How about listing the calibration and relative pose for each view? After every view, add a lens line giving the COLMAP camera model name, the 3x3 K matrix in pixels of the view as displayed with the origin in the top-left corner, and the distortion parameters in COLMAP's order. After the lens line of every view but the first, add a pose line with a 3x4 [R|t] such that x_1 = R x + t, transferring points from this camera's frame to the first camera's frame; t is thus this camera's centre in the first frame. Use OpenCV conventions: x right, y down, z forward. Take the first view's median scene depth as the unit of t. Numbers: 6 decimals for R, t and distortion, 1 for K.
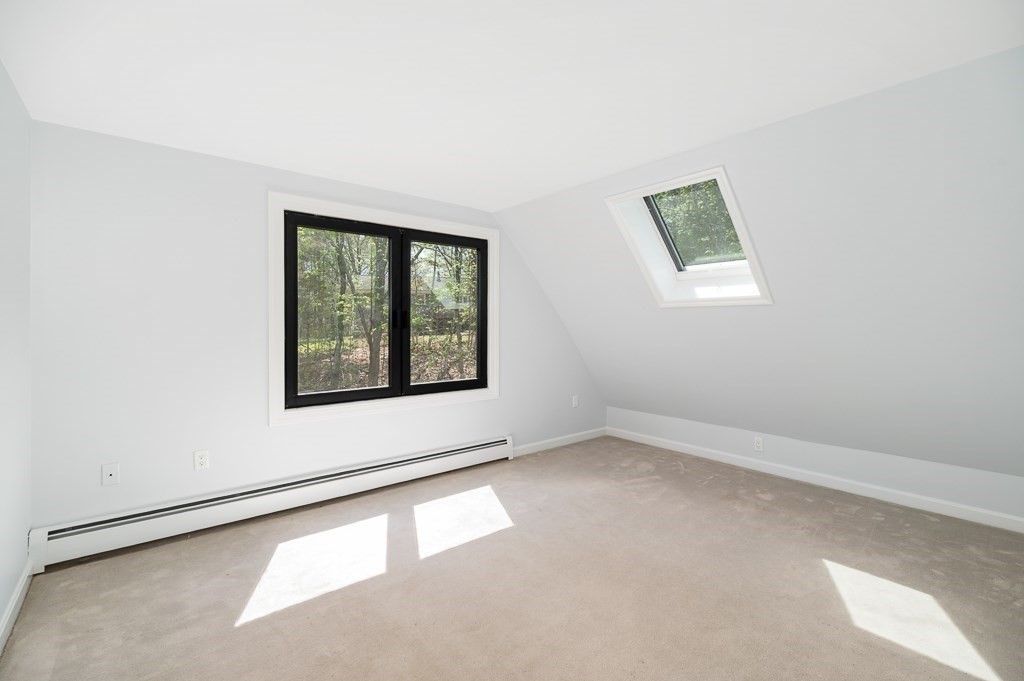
lens RADIAL K [[447.6, 0, 514.7], [0, 447.6, 339.3], [0, 0, 1]] dist [0.002763, 0.000164]
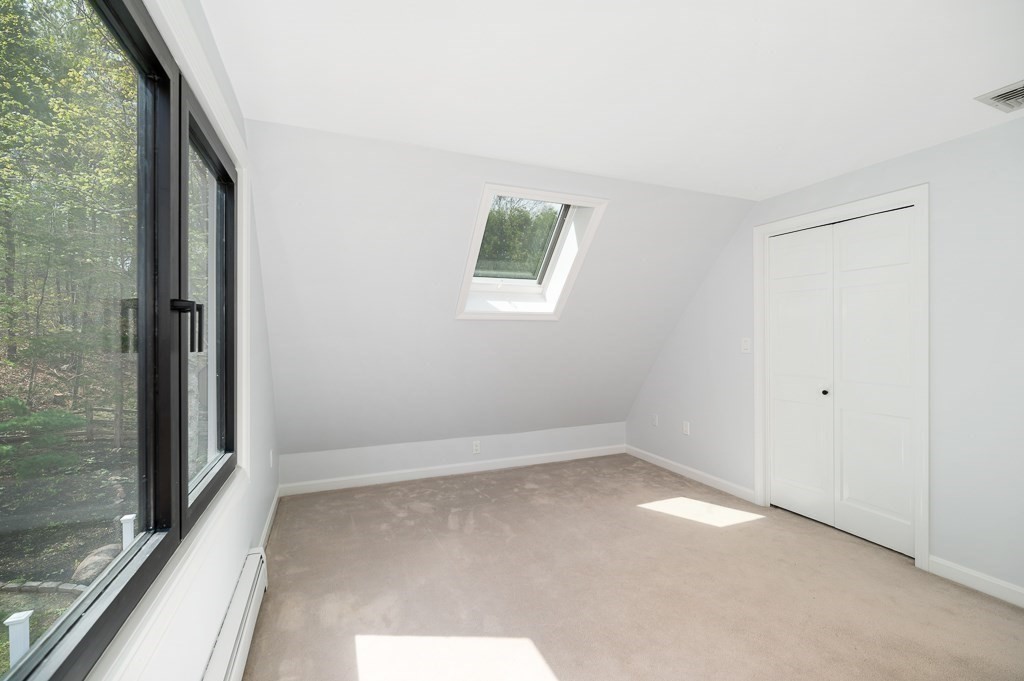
lens RADIAL K [[447.6, 0, 514.7], [0, 447.6, 339.3], [0, 0, 1]] dist [0.002763, 0.000164]
pose [[0.292927, -0.010046, 0.956082, -0.558871], [0.033805, 0.999428, 0.000144, -0.029397], [-0.955537, 0.032278, 0.293099, 0.698530]]
